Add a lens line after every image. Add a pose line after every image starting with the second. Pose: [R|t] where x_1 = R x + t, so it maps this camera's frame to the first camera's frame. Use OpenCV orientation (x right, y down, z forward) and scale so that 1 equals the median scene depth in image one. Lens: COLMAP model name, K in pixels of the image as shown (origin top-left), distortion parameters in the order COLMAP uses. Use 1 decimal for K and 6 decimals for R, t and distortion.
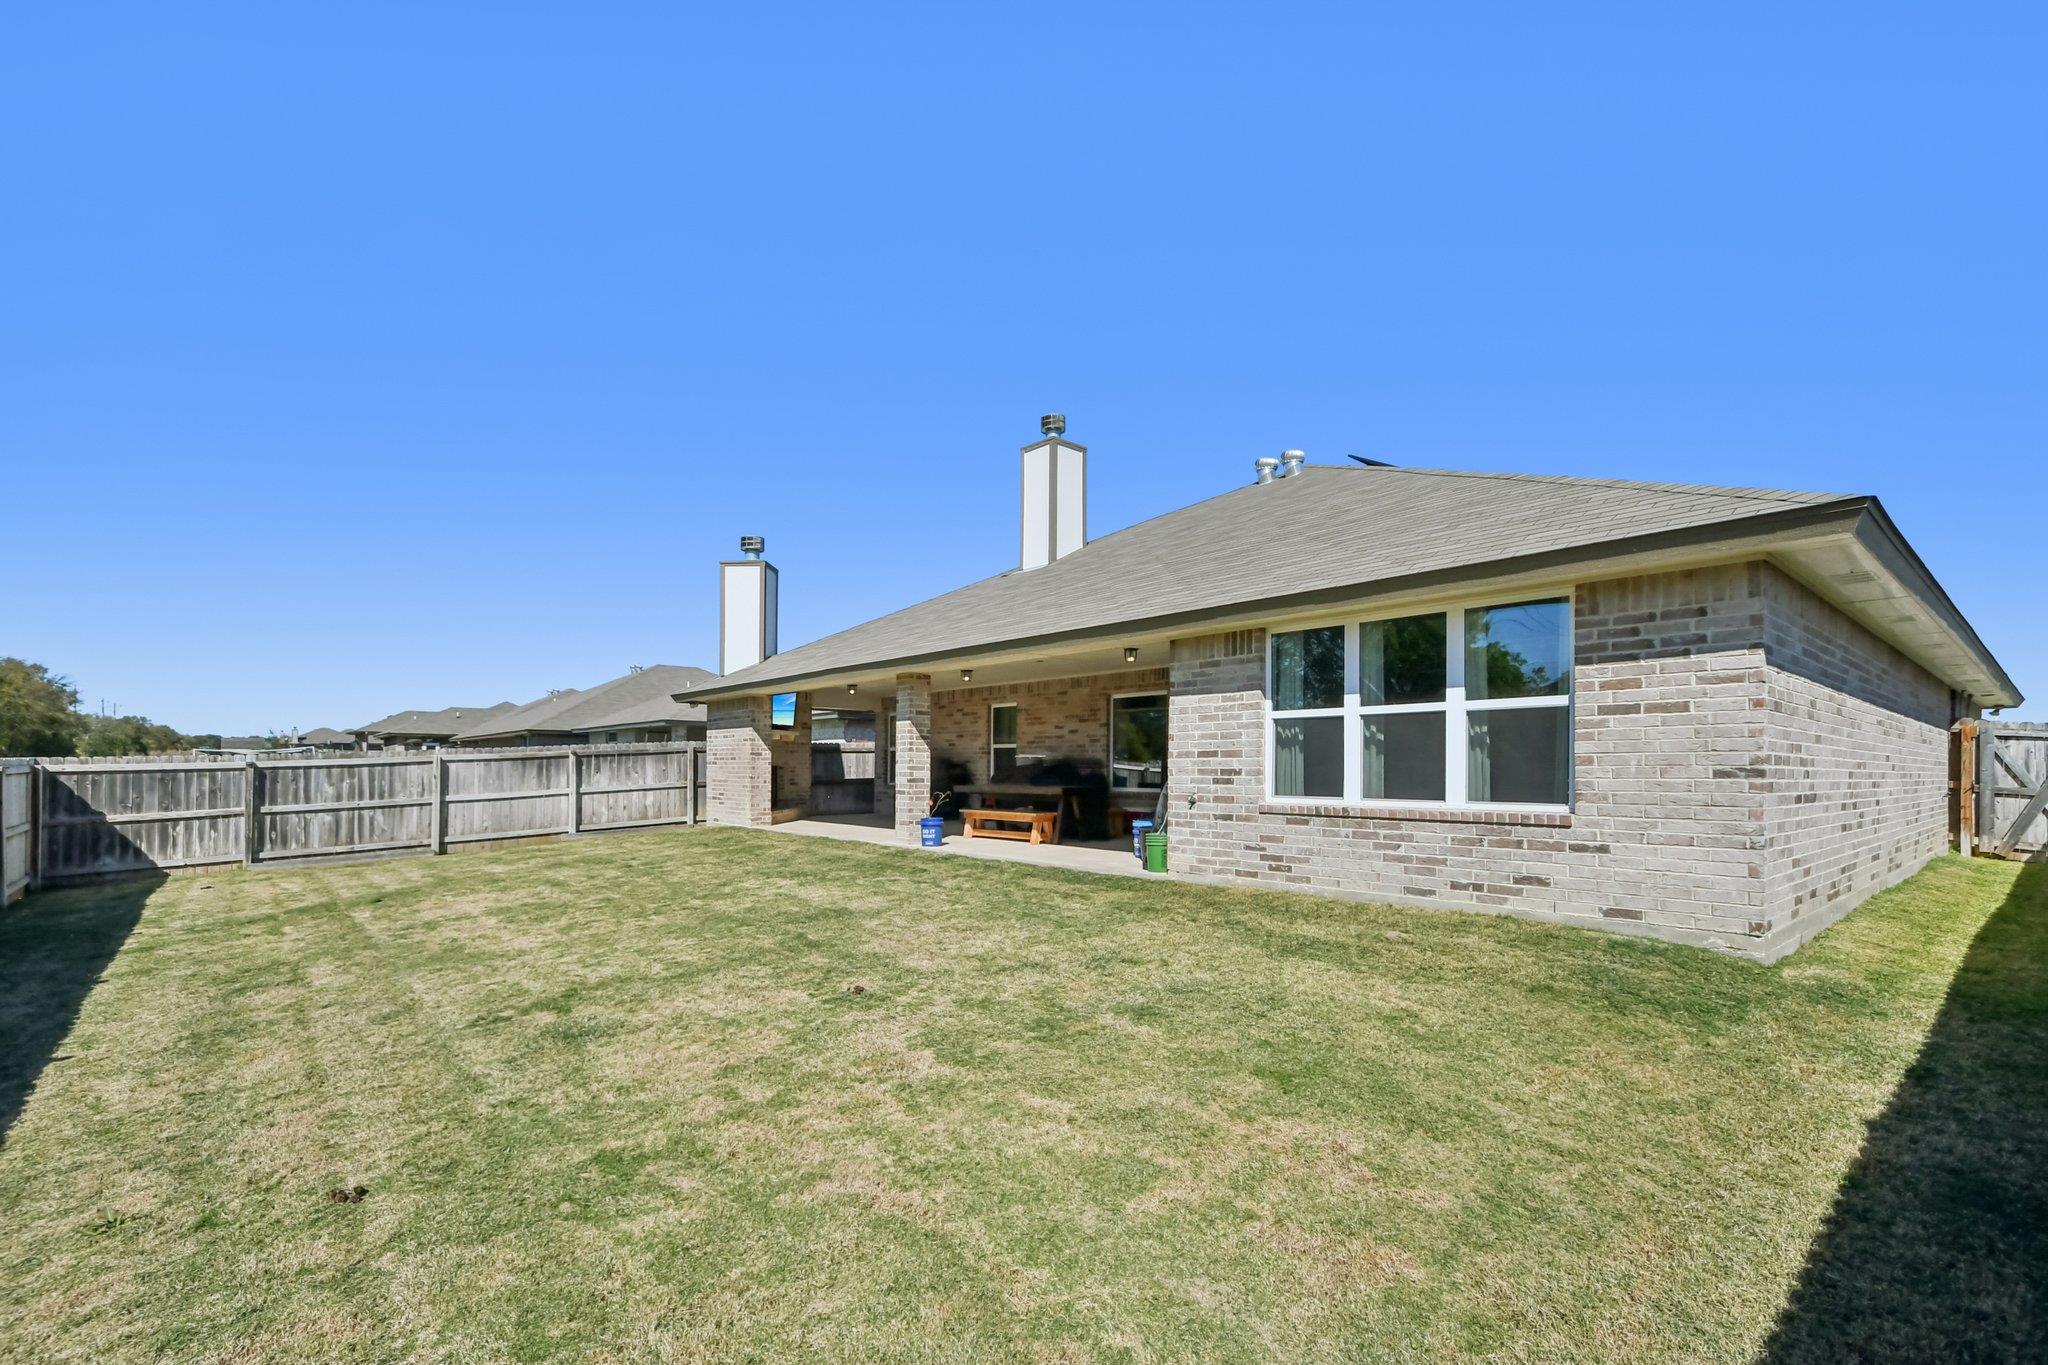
lens RADIAL K [[911.3, 0, 1009.0], [0, 911.3, 762.5], [0, 0, 1]] dist [0.001296, -0.000673]
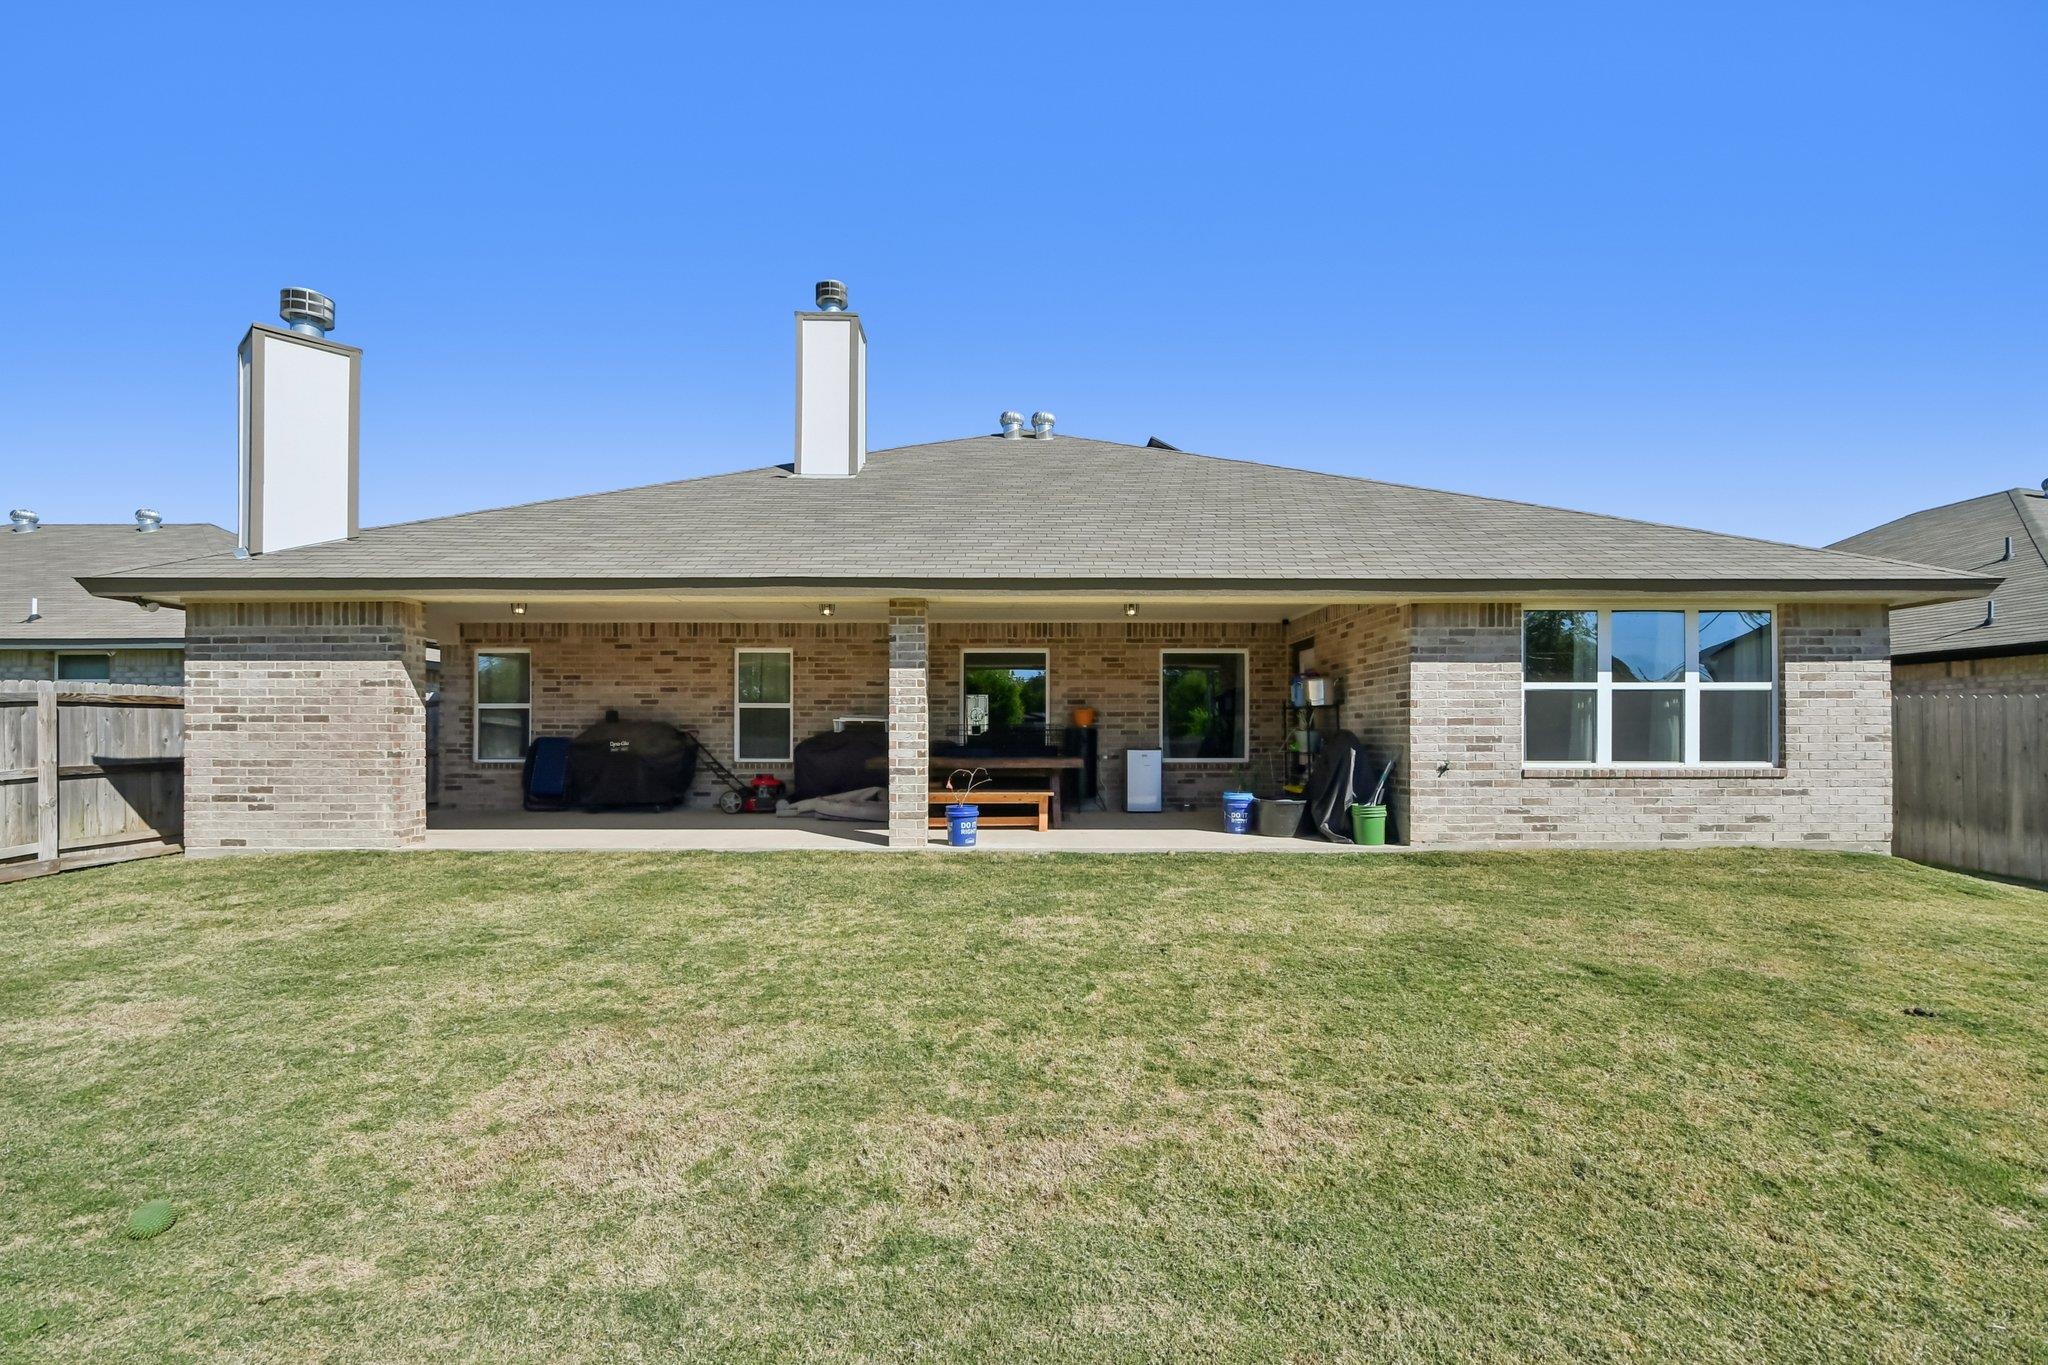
lens RADIAL K [[911.3, 0, 1006.7], [0, 911.3, 722.8], [0, 0, 1]] dist [0.001296, -0.000673]
pose [[0.642802, 0.007608, 0.765995, -0.900327], [-0.003405, 0.999969, -0.007074, 0.000888], [-0.766025, 0.001939, 0.642808, 0.757084]]
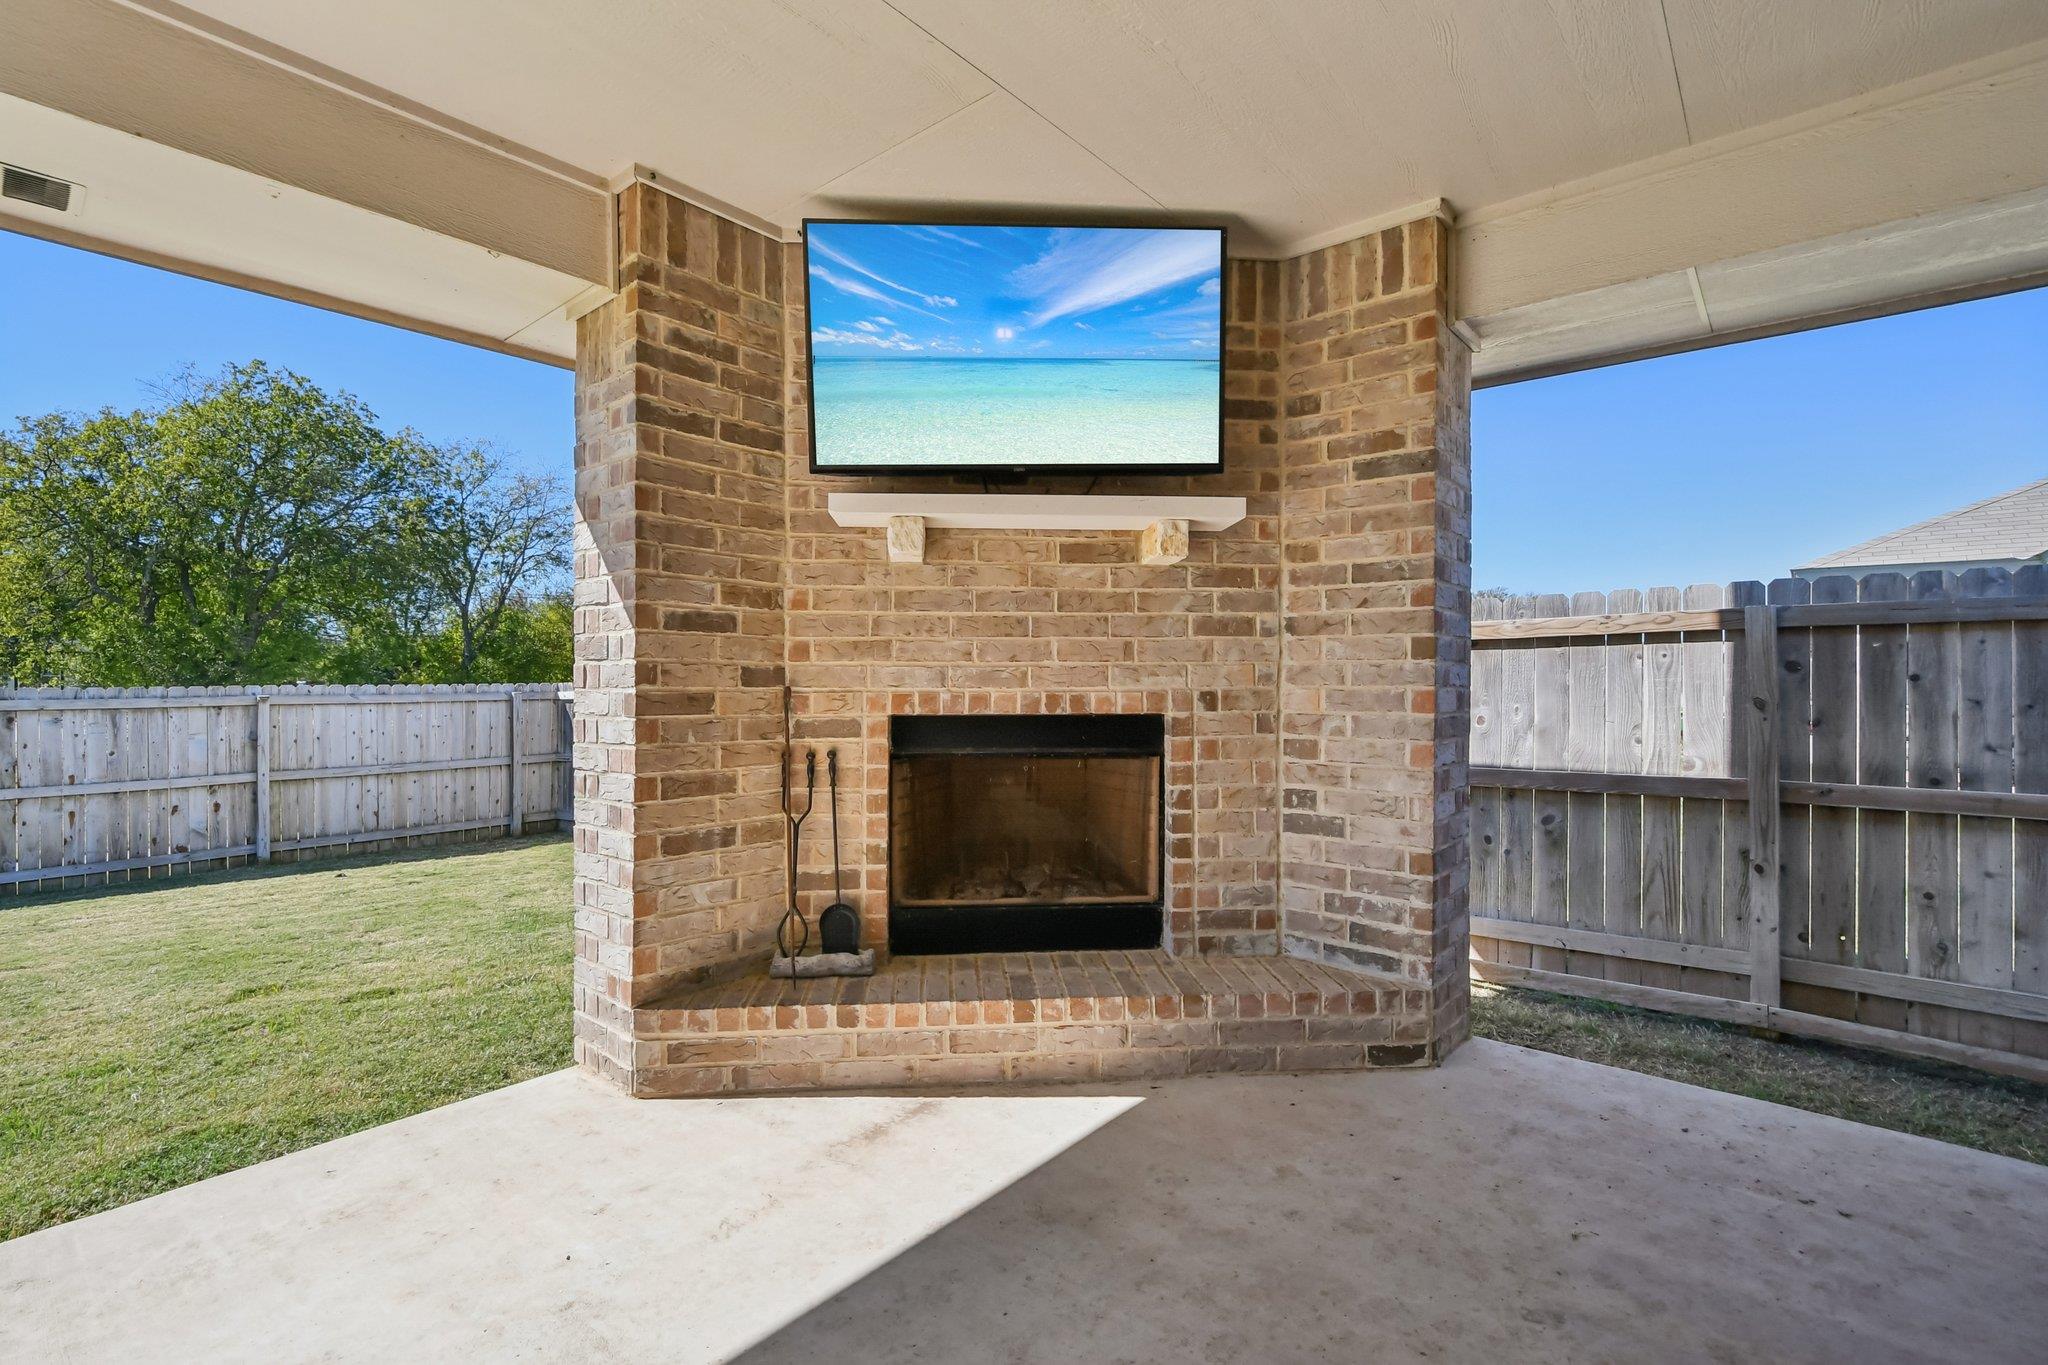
lens RADIAL K [[911.3, 0, 1009.7], [0, 911.3, 687.8], [0, 0, 1]] dist [0.001296, -0.000673]
pose [[0.153933, 0.003927, -0.988074, -0.186204], [0.005207, 0.999975, 0.004785, -0.004748], [0.988068, -0.005881, 0.153908, 2.053048]]
